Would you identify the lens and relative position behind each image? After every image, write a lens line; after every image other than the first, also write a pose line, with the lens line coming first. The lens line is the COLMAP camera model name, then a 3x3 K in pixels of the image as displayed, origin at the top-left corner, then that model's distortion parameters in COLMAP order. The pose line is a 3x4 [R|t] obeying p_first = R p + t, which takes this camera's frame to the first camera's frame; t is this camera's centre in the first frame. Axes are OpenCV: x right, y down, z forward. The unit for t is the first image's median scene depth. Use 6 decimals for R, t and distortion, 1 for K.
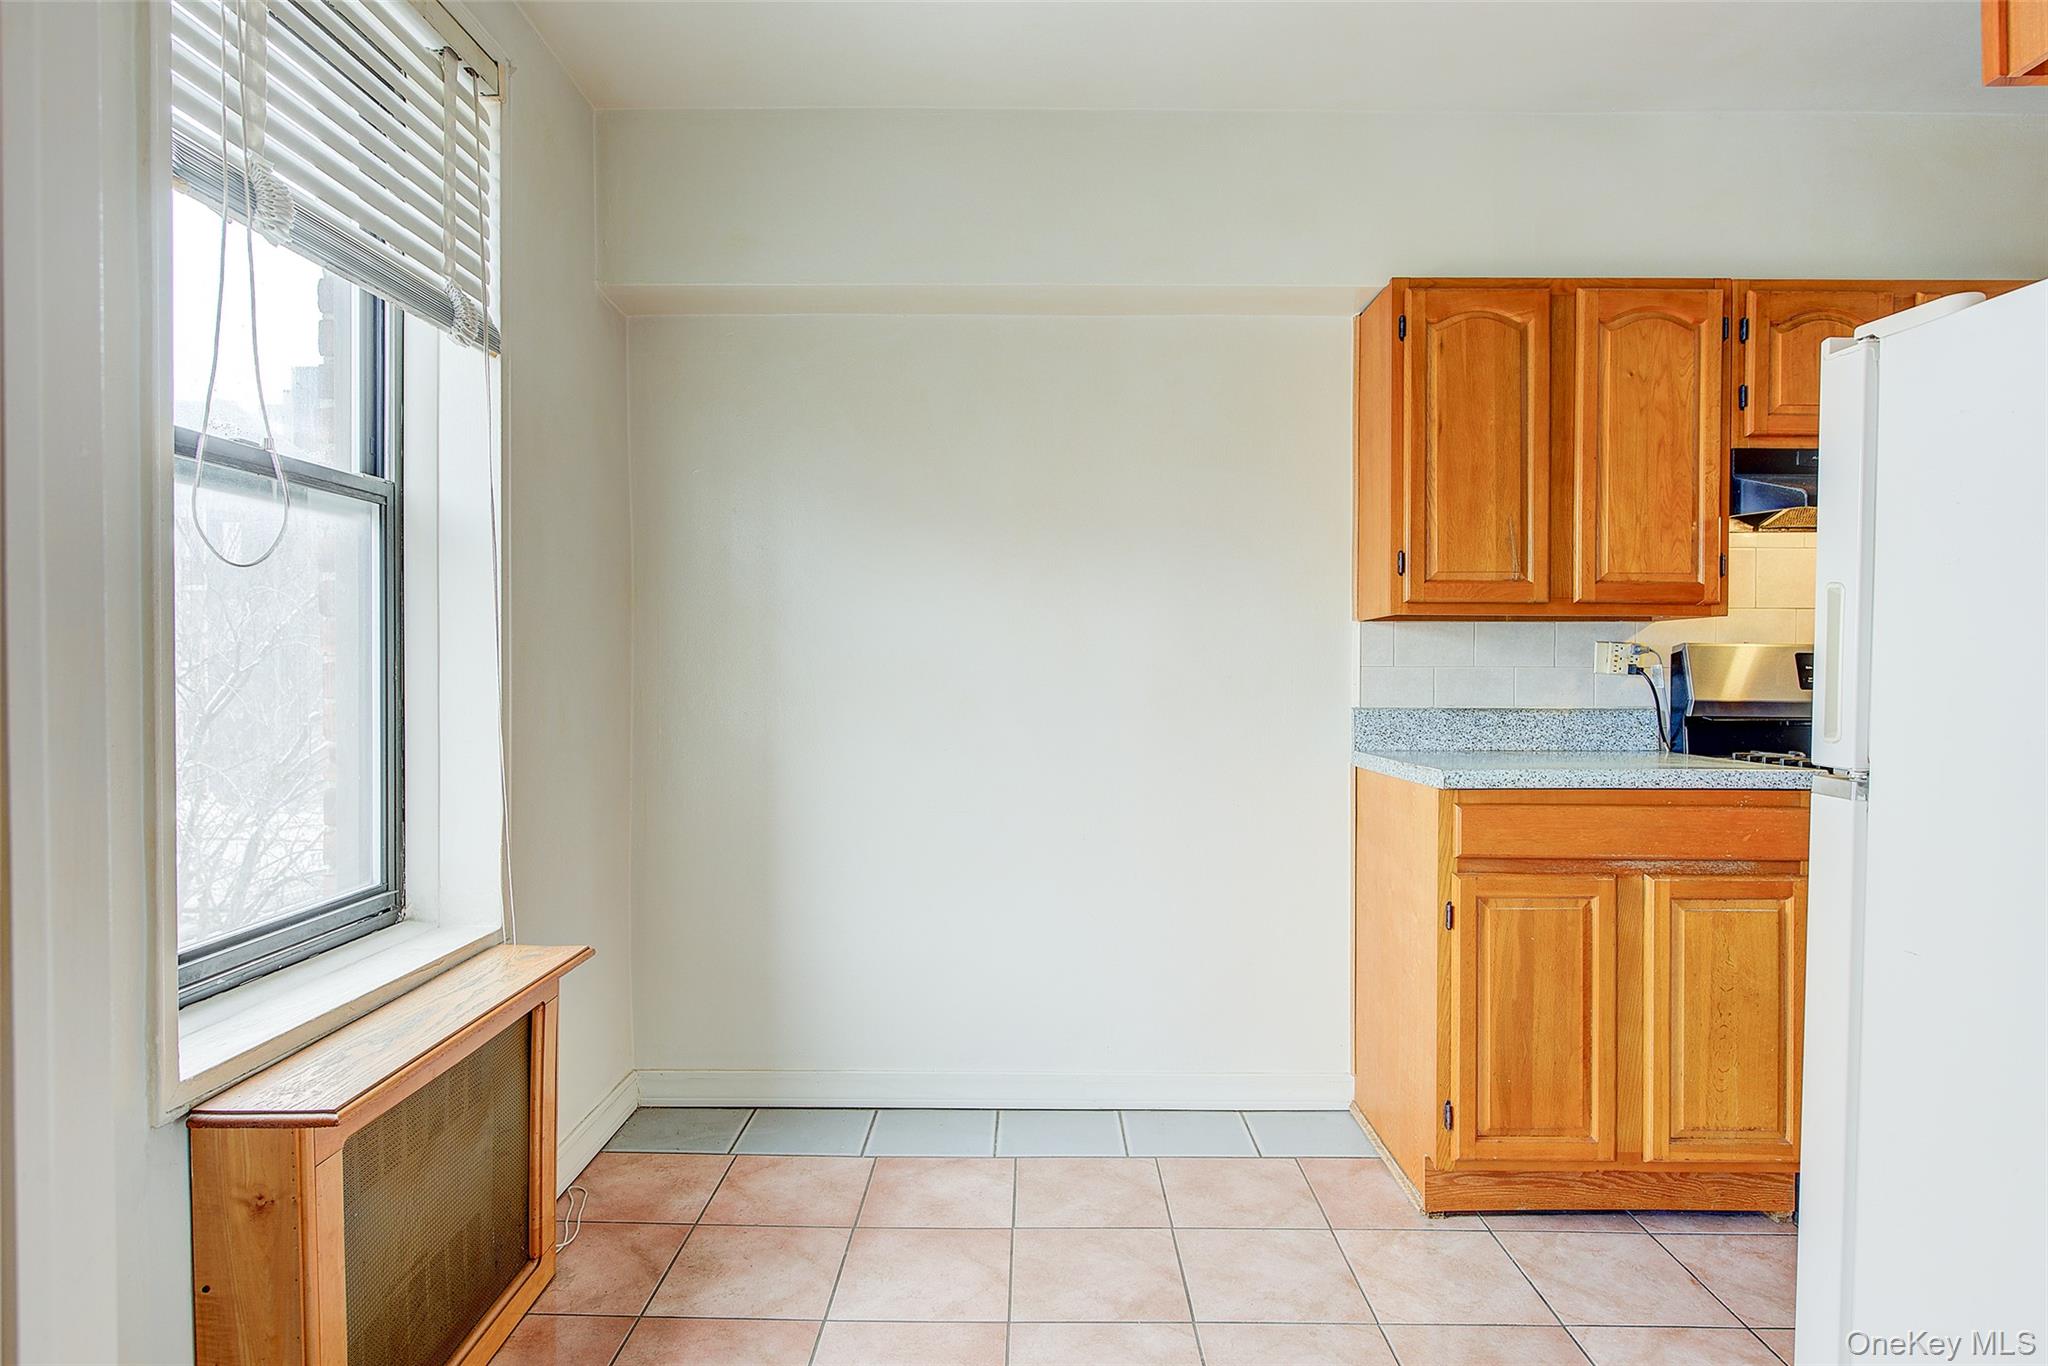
lens RADIAL K [[1172.1, 0, 1024.0], [0, 1172.1, 683.0], [0, 0, 1]] dist [0.000925, 0.000099]
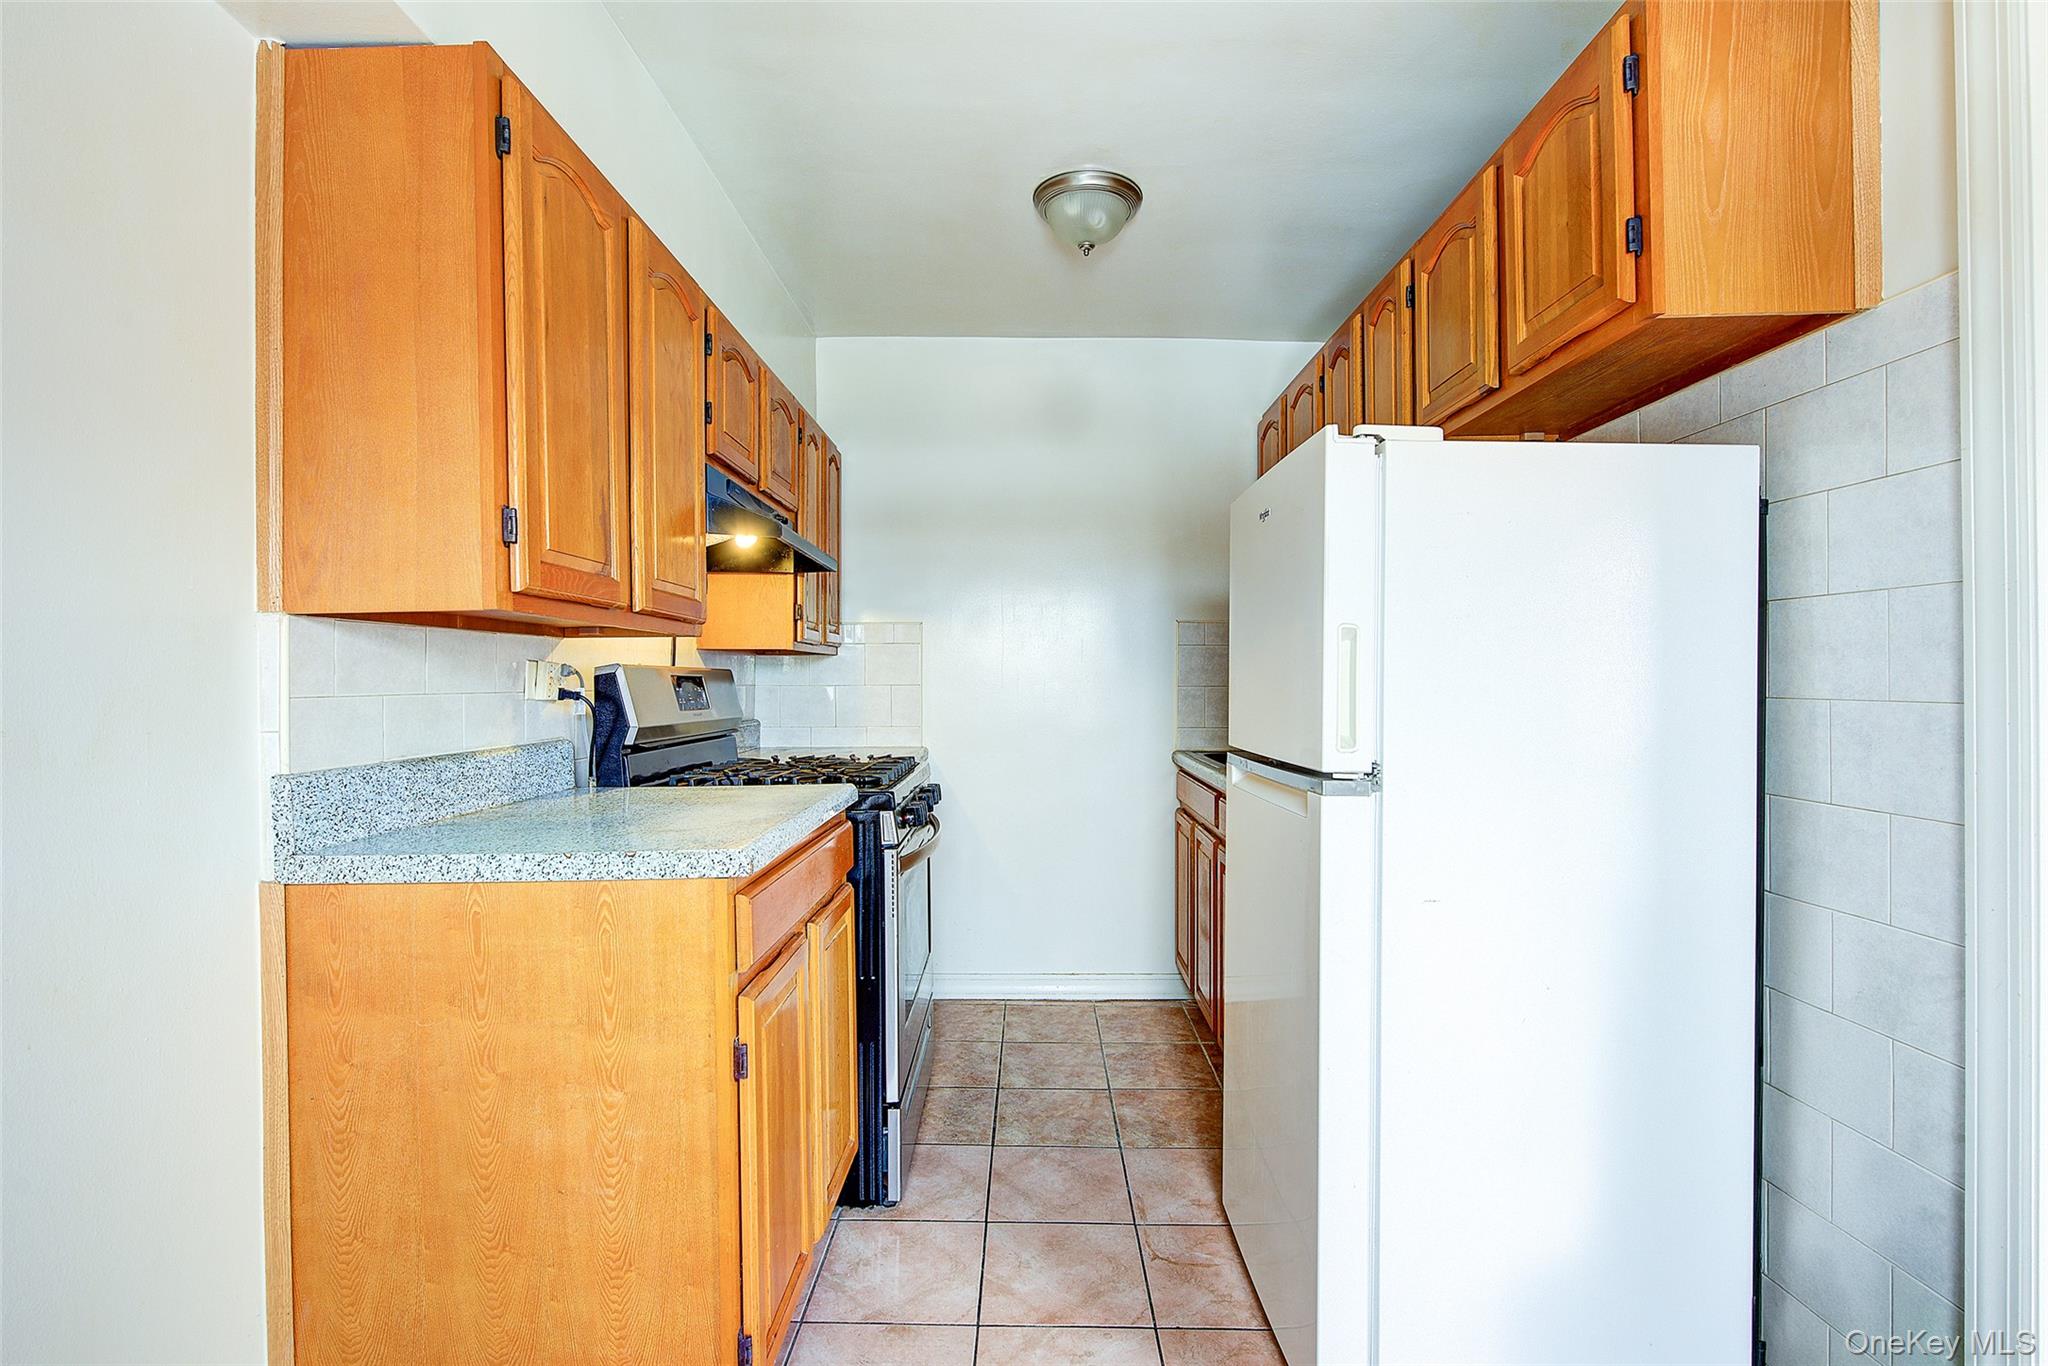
lens RADIAL K [[934.3, 0, 1024.0], [0, 934.3, 683.0], [0, 0, 1]] dist [-0.001358, -0.000349]
pose [[-0.001158, -0.008506, 0.999963, -0.162661], [0.017465, 0.999811, 0.008525, -0.021394], [-0.999847, 0.017474, -0.001009, 0.739115]]
